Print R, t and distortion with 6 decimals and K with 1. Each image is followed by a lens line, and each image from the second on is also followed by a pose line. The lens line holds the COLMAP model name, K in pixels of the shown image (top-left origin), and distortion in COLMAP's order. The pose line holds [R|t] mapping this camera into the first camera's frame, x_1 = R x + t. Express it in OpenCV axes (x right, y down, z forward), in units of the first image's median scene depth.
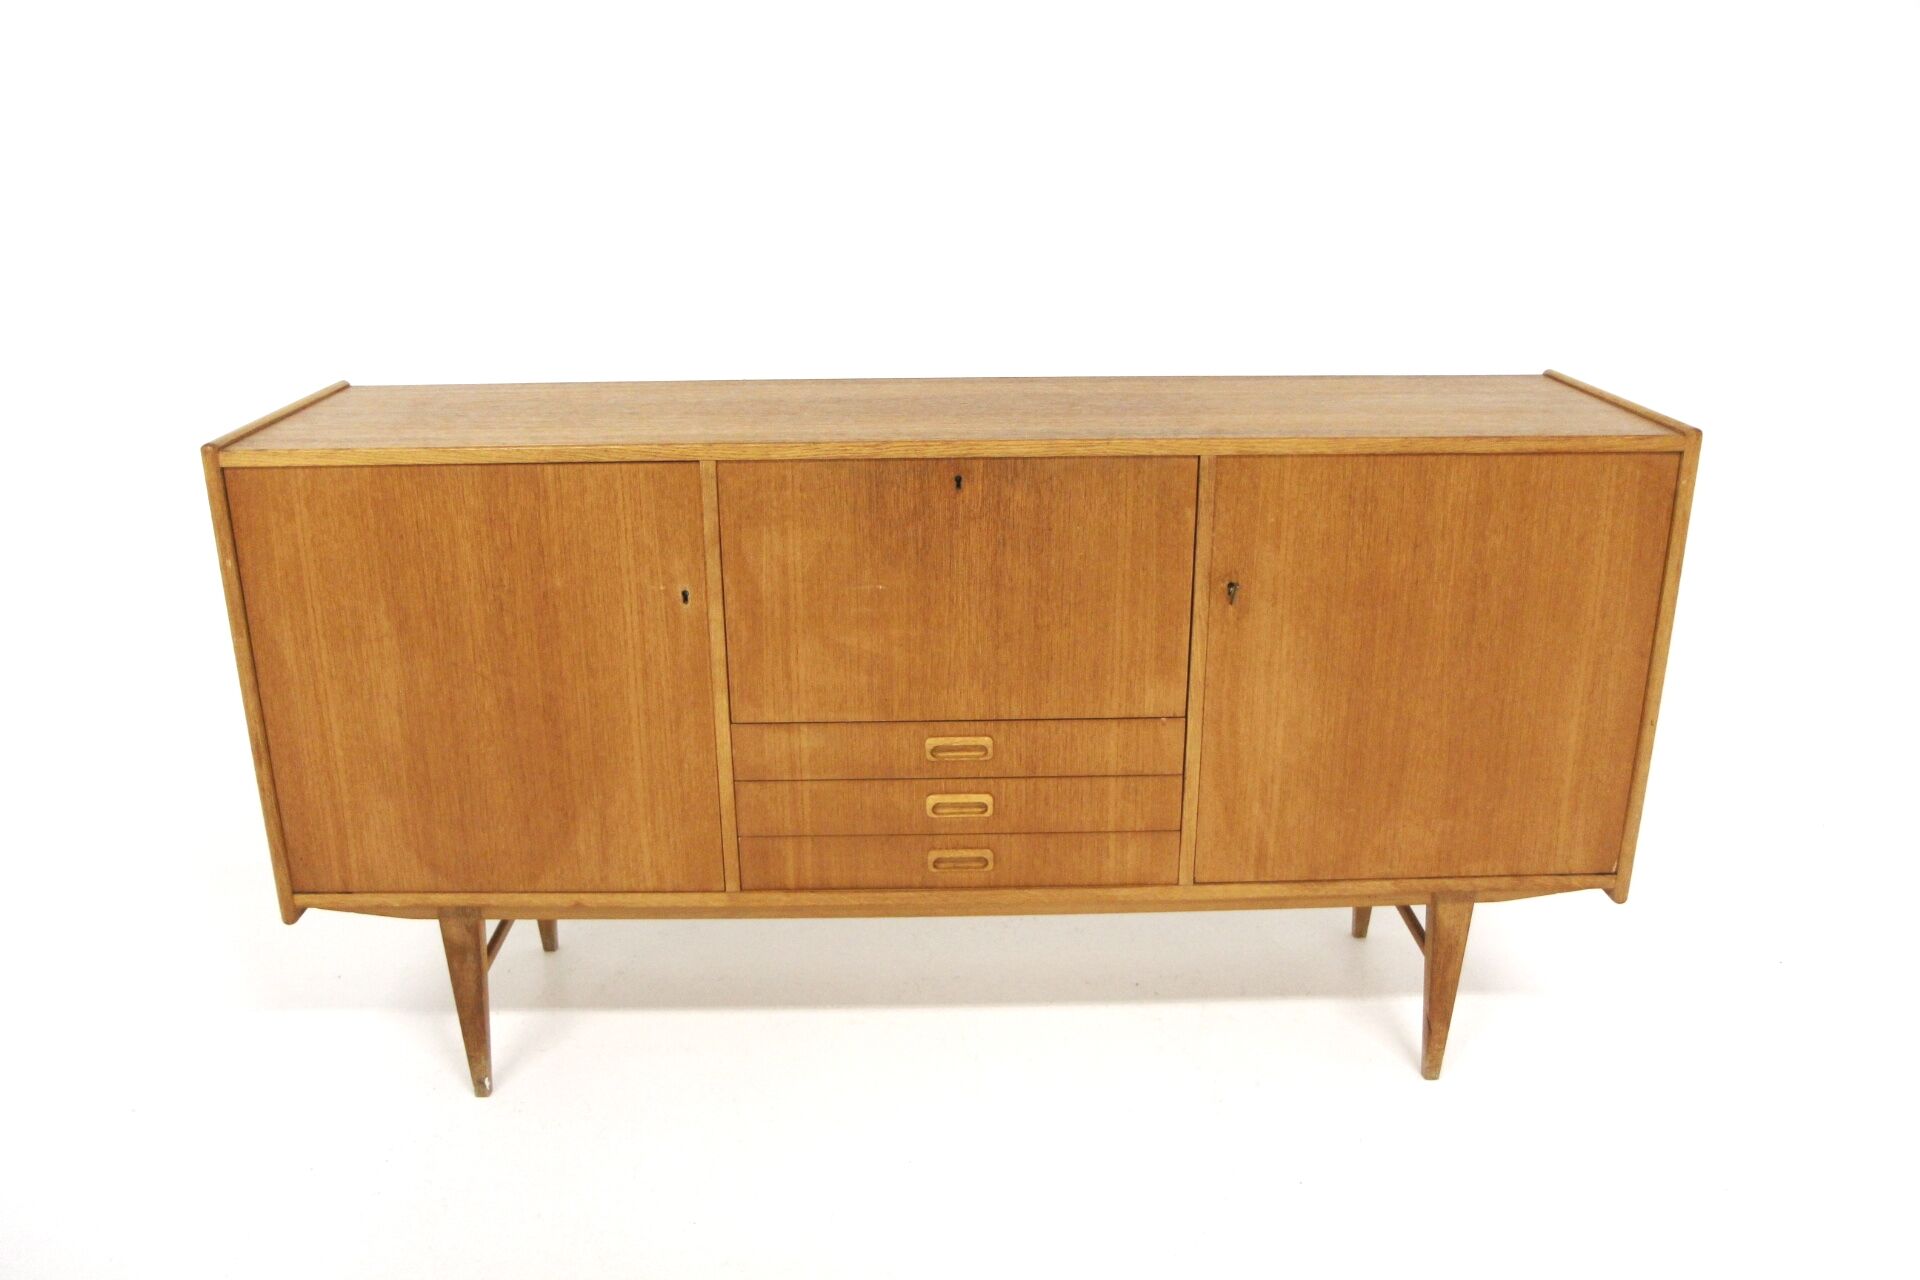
lens RADIAL K [[1512.4, 0, 958.6], [0, 1512.4, 637.4], [0, 0, 1]] dist [-0.104159, 0.101404]
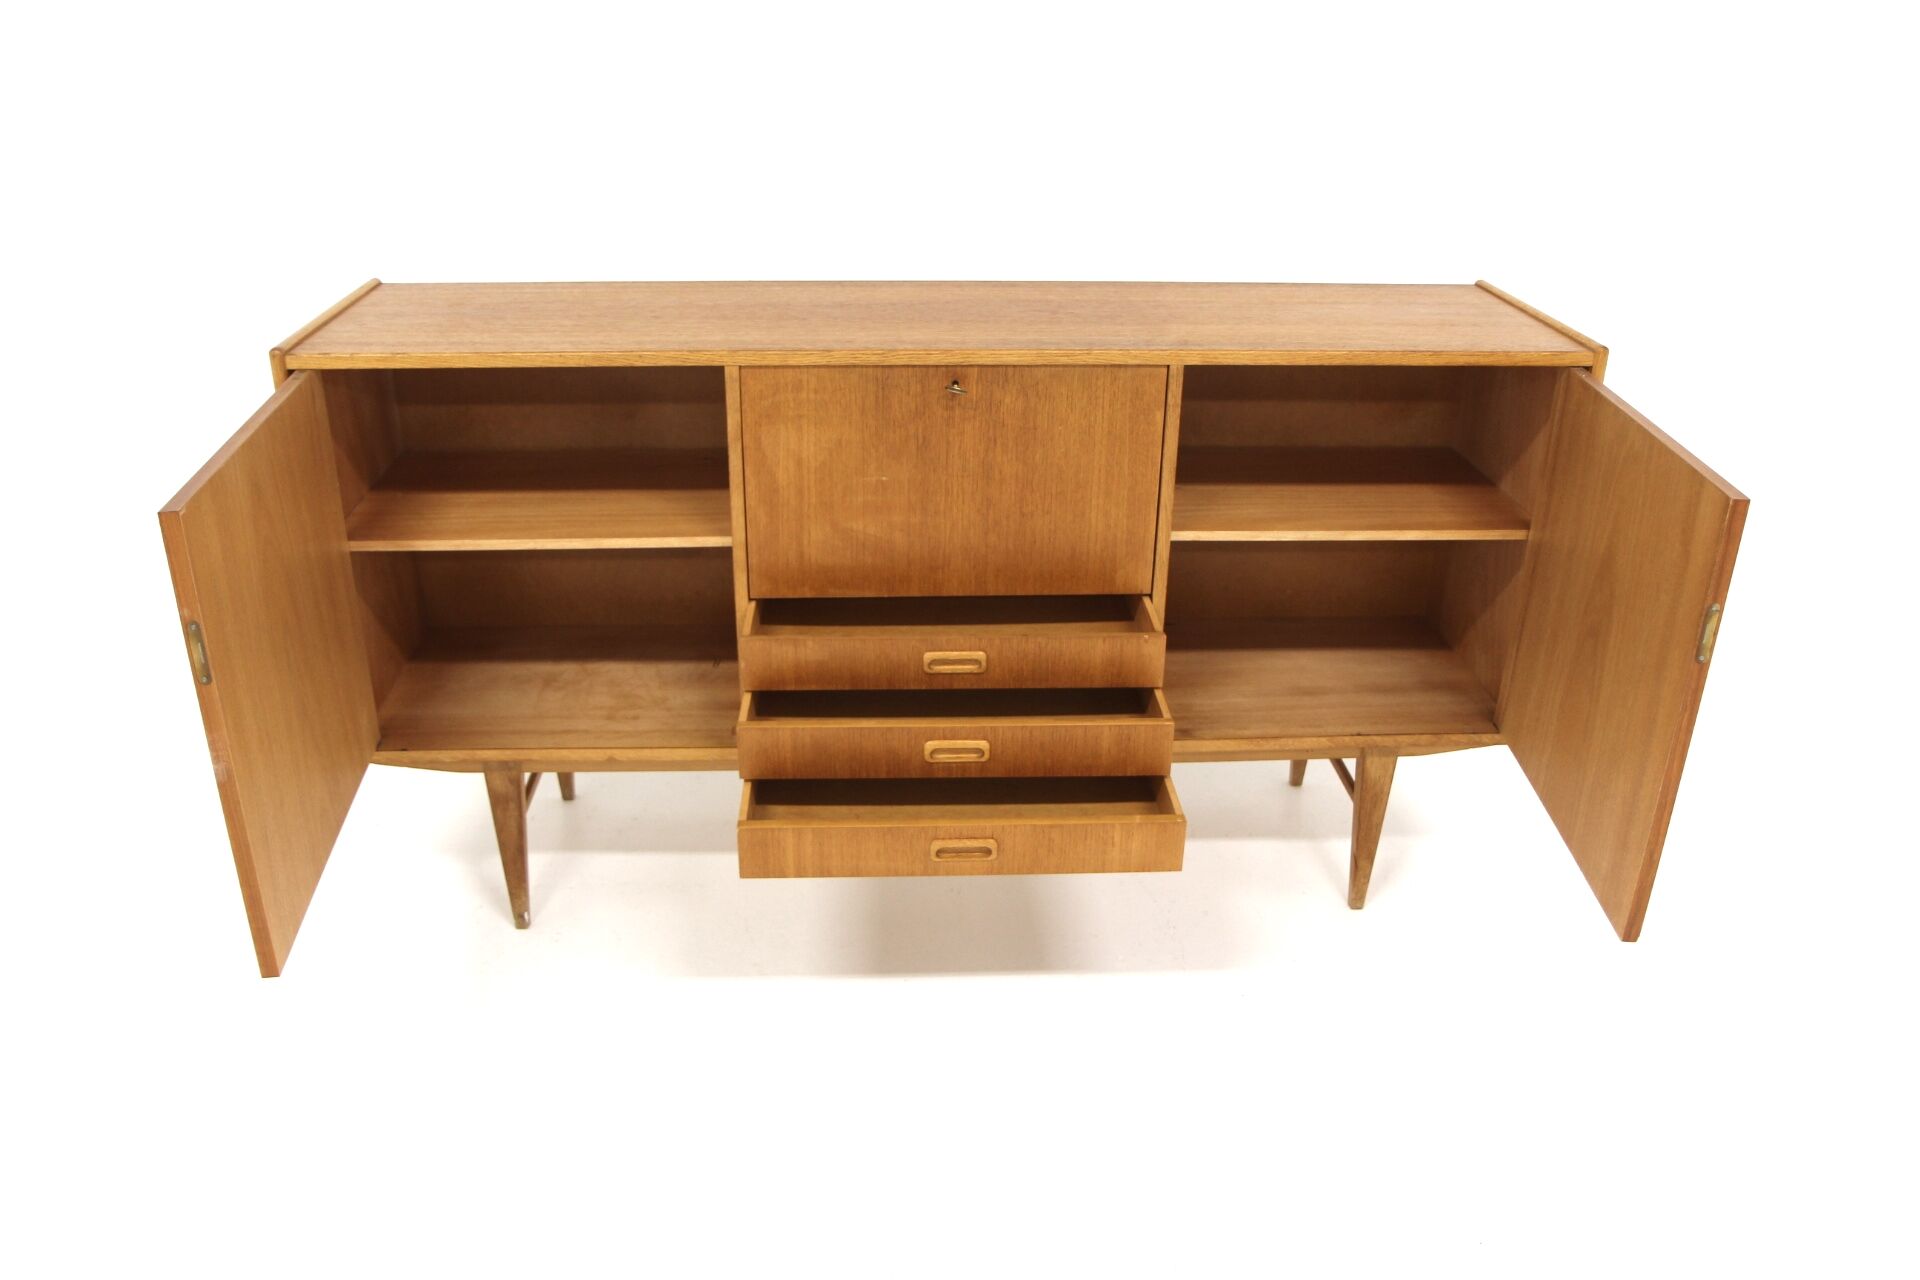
lens RADIAL K [[1512.4, 0, 960.6], [0, 1512.4, 640.3], [0, 0, 1]] dist [-0.104159, 0.101404]
pose [[0.999066, 0.002008, 0.043158, -0.042577], [-0.006354, 0.994886, 0.100806, -0.026790], [-0.042734, -0.100987, 0.993970, -0.129534]]
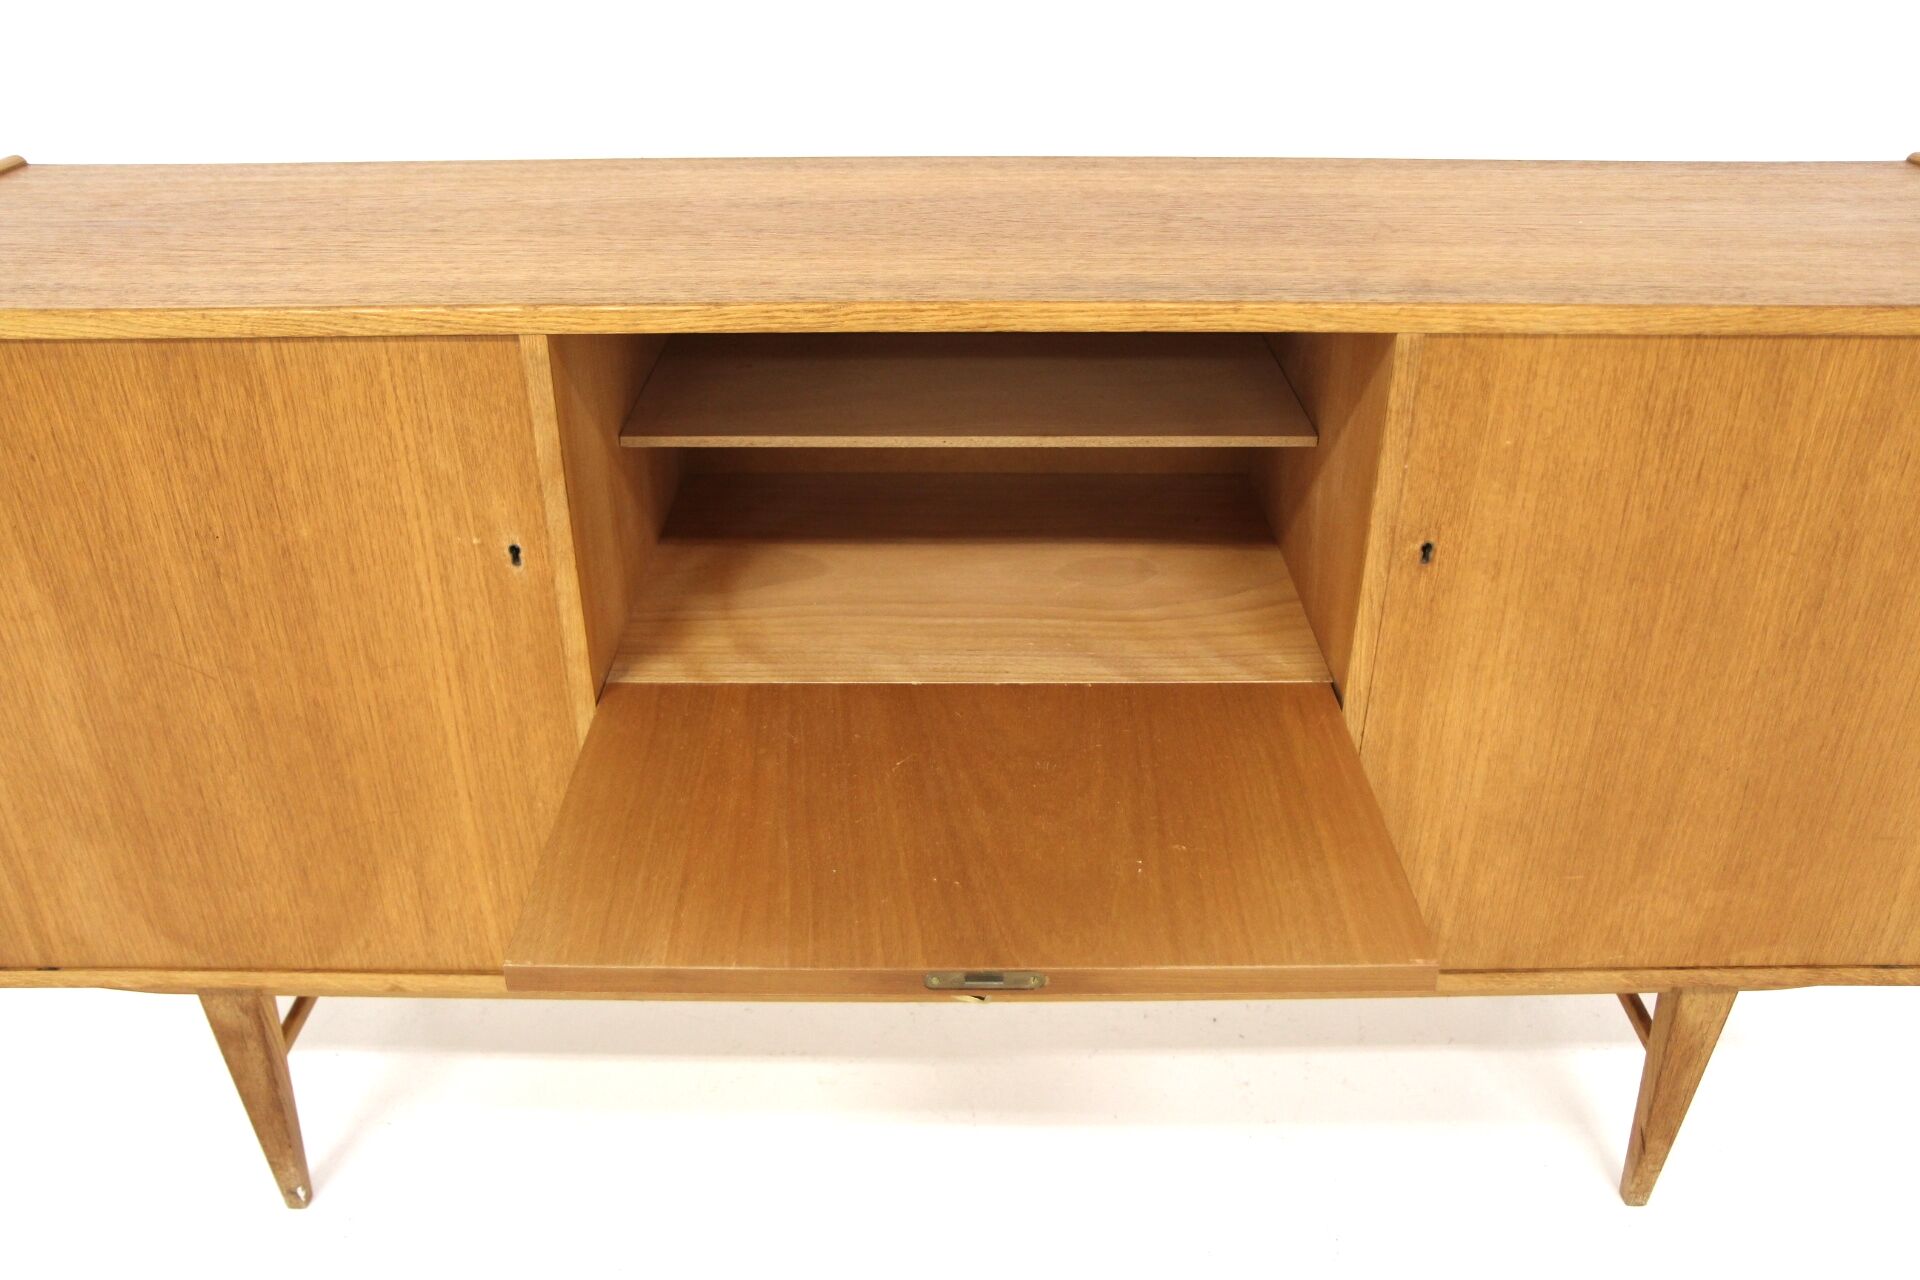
lens RADIAL K [[1512.4, 0, 960.2], [0, 1512.4, 639.2], [0, 0, 1]] dist [-0.104159, 0.101404]
pose [[0.999714, 0.014958, -0.018681, 0.007787], [-0.011186, 0.982136, 0.187838, -0.106495], [0.021157, -0.187575, 0.982022, 0.402312]]
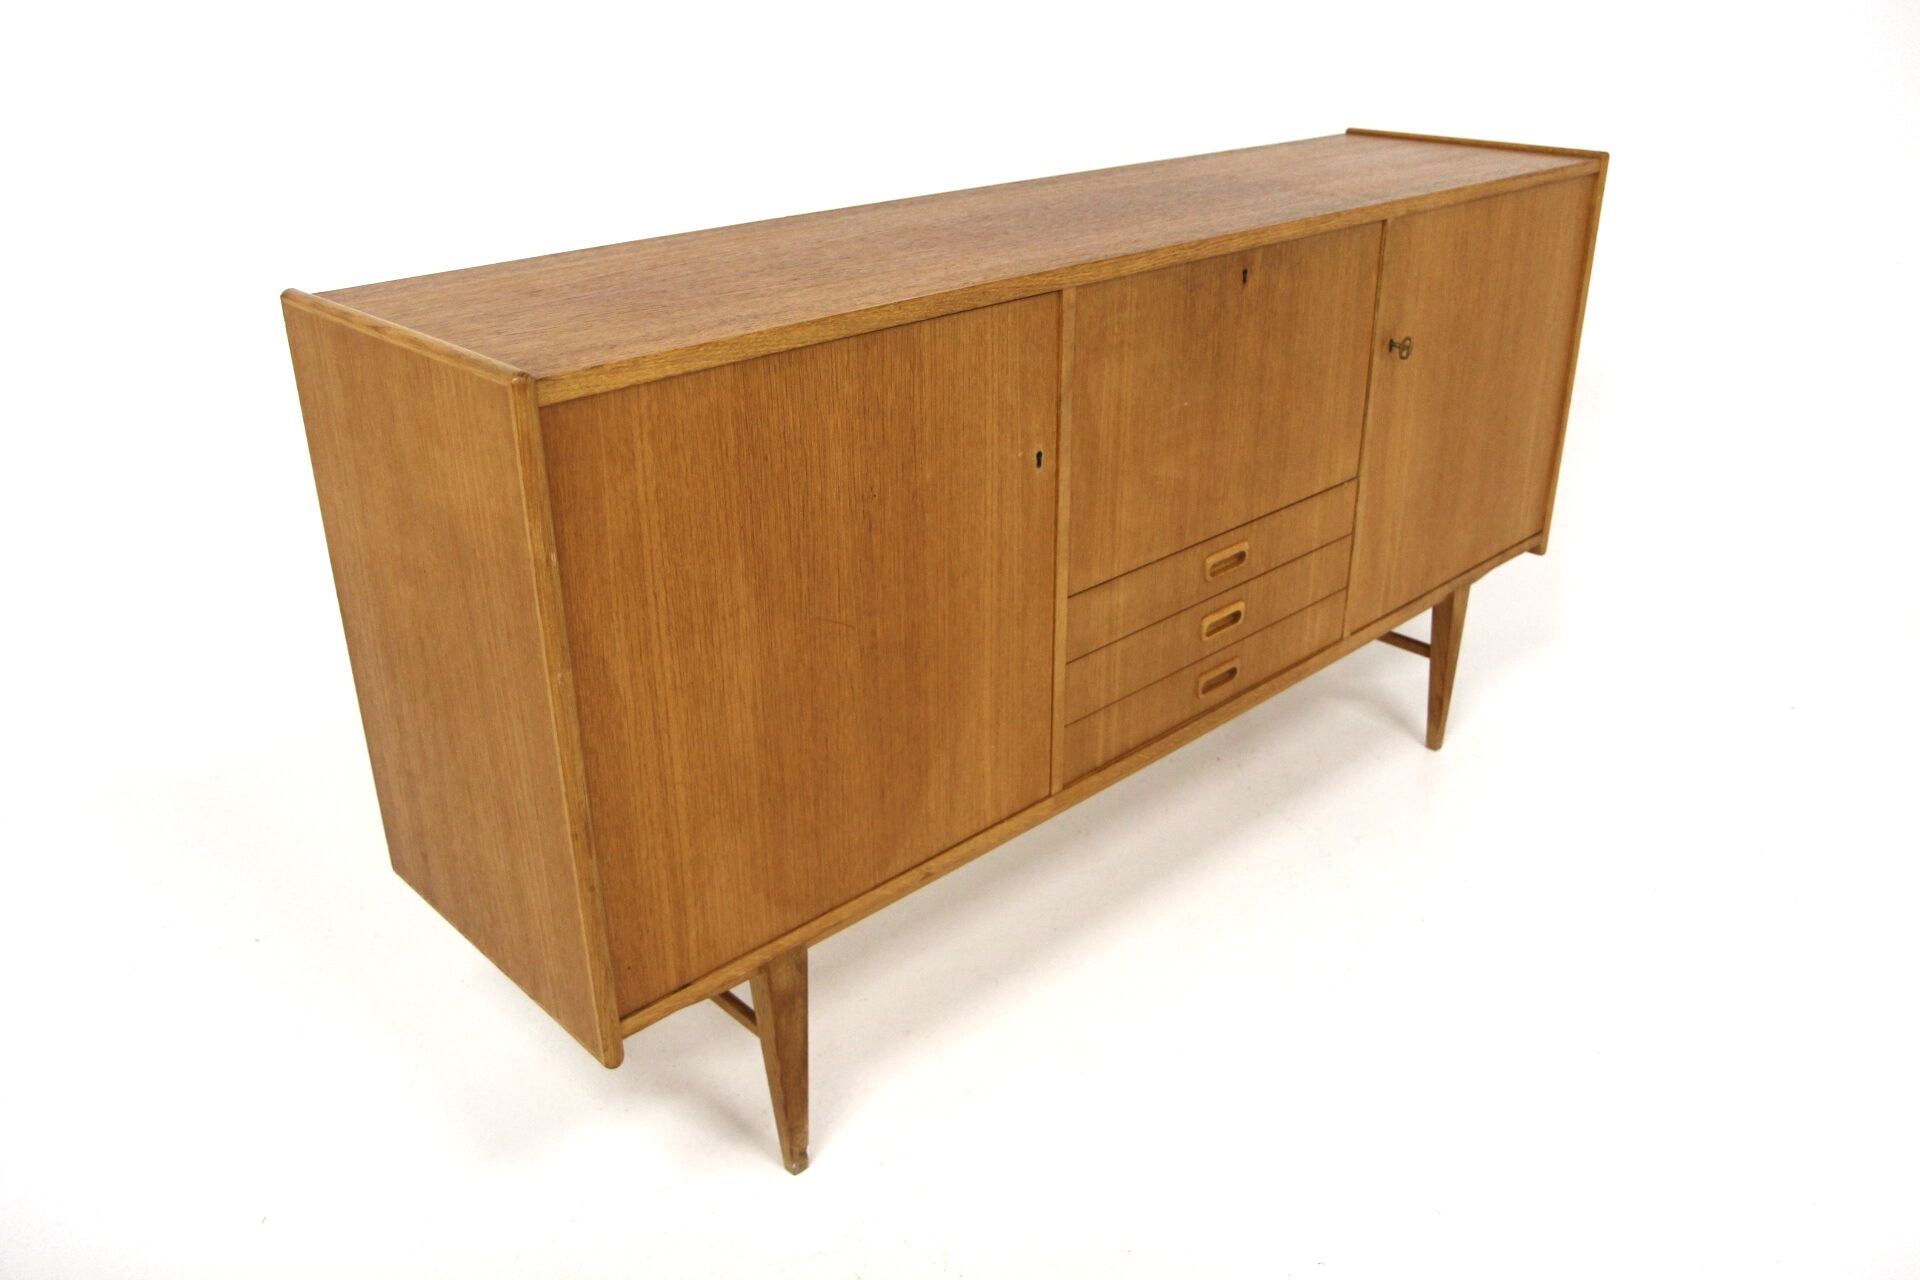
lens RADIAL K [[1512.4, 0, 946.2], [0, 1512.4, 605.7], [0, 0, 1]] dist [-0.104159, 0.101404]
pose [[0.741217, -0.270984, 0.614137, -0.734108], [0.214746, 0.962540, 0.165532, -0.095924], [-0.635988, 0.009188, 0.771644, 0.388065]]
